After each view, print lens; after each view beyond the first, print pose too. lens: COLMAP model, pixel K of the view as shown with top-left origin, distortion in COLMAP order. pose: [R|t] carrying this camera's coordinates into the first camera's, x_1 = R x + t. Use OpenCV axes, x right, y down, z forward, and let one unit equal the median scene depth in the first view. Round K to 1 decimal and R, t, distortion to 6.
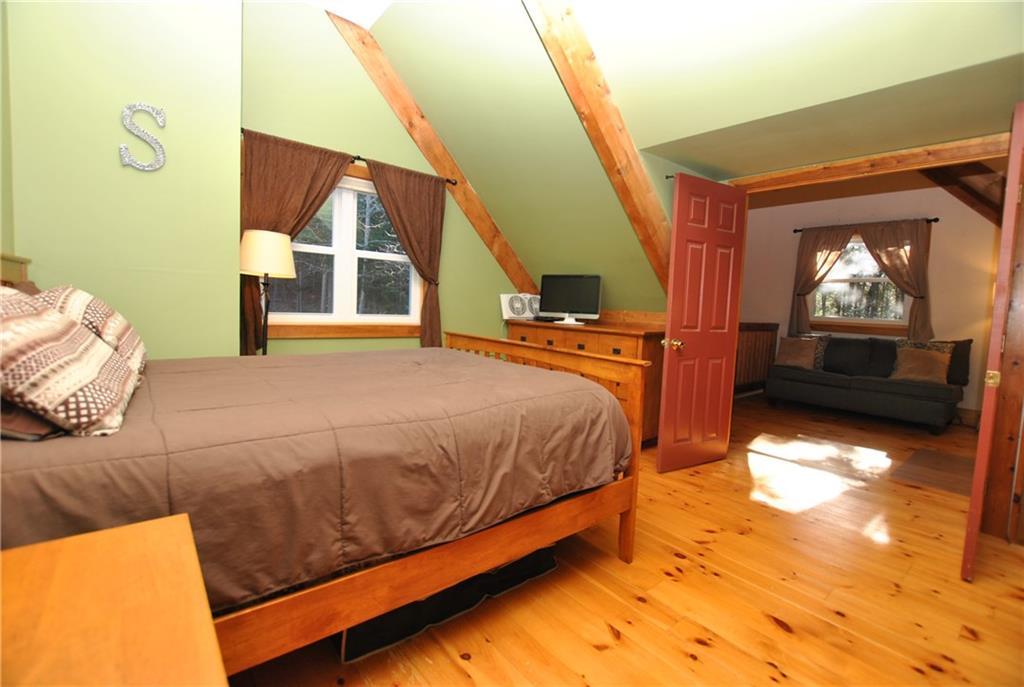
lens RADIAL K [[451.7, 0, 512.0], [0, 451.7, 341.1], [0, 0, 1]] dist [-0.029327, 0.000241]
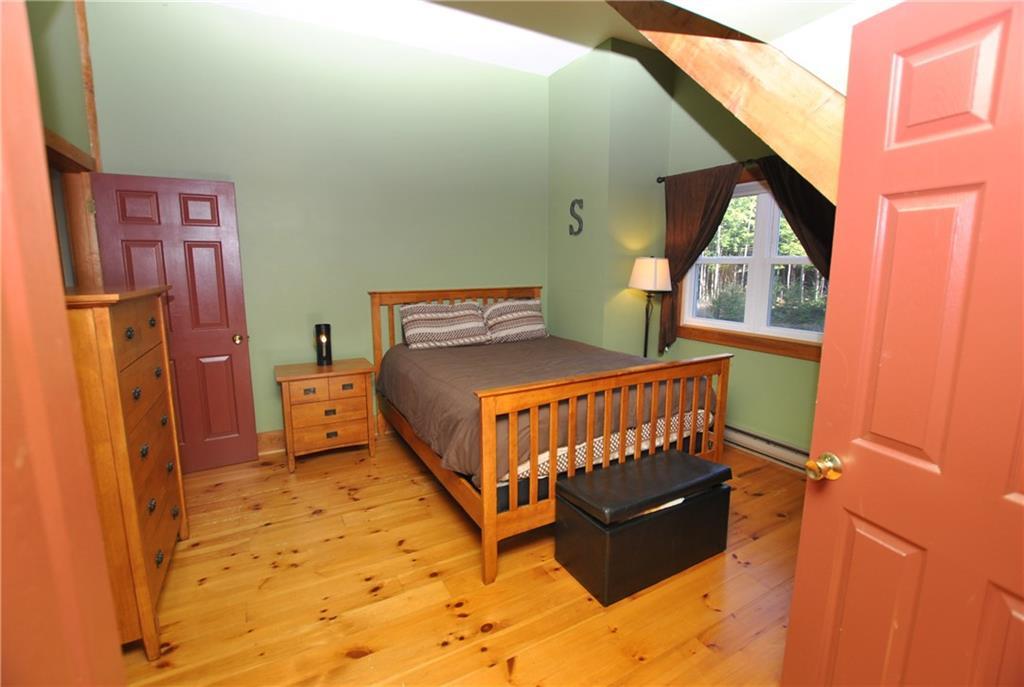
lens RADIAL K [[451.7, 0, 512.7], [0, 451.7, 339.3], [0, 0, 1]] dist [-0.029327, 0.000241]
pose [[-0.171783, 0.128112, -0.976769, 1.204138], [-0.095560, 0.984665, 0.145953, -0.220651], [0.980489, 0.118413, -0.156906, 1.172309]]
